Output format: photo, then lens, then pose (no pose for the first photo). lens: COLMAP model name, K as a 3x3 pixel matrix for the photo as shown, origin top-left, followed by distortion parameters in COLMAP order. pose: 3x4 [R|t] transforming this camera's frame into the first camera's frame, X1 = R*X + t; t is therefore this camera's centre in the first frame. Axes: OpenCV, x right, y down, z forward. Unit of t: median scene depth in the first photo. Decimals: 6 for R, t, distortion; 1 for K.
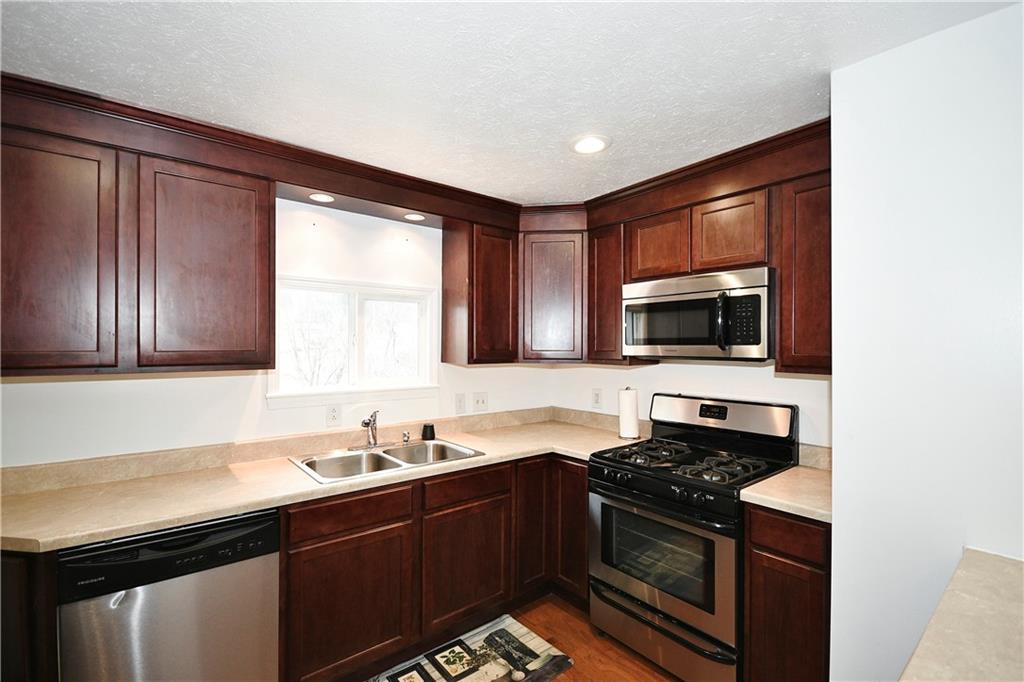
lens RADIAL K [[453.7, 0, 494.0], [0, 453.7, 339.6], [0, 0, 1]] dist [-0.013408, 0.000445]
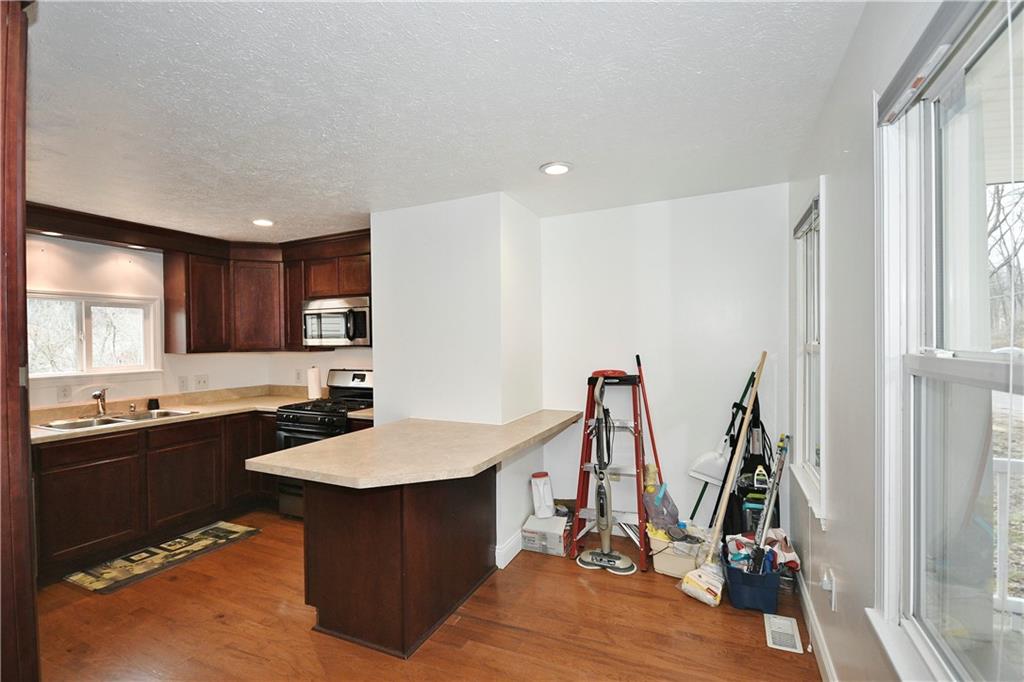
lens RADIAL K [[476.6, 0, 511.4], [0, 476.6, 343.8], [0, 0, 1]] dist [0.005950, -0.006448]
pose [[0.886238, -0.014615, 0.462999, 0.152992], [0.004700, 0.999734, 0.022561, -0.004758], [-0.463206, -0.017819, 0.886071, -0.792665]]
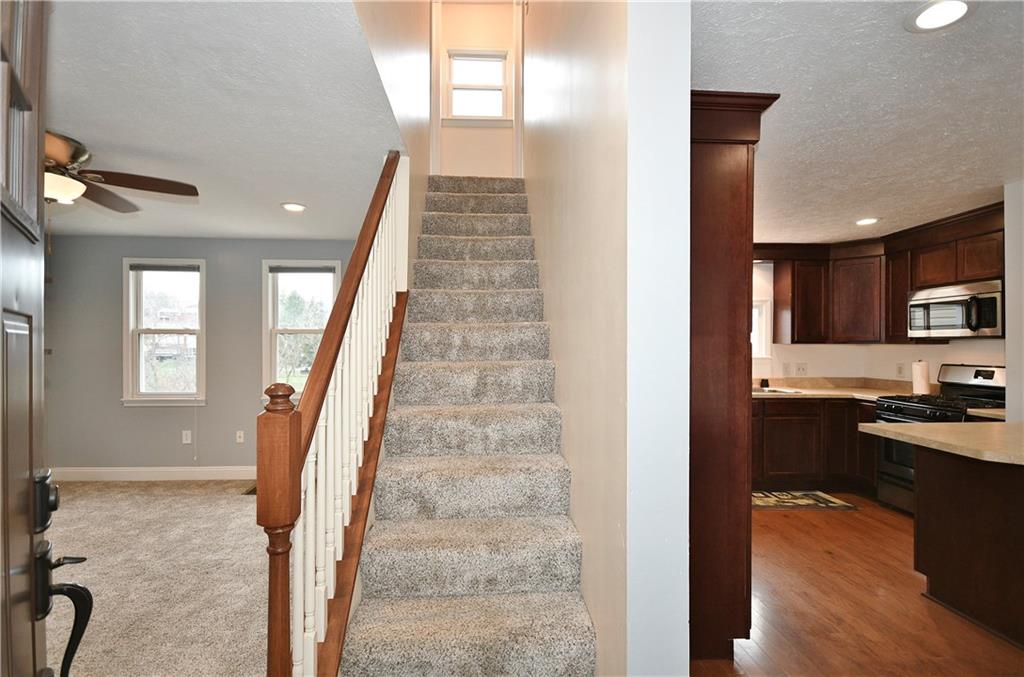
lens RADIAL K [[476.6, 0, 499.9], [0, 476.6, 343.3], [0, 0, 1]] dist [0.005950, -0.006448]
pose [[0.813361, -0.002101, -0.581756, 0.095999], [0.007870, 0.999942, 0.007391, 0.031592], [0.581706, -0.010590, 0.813330, -1.102574]]
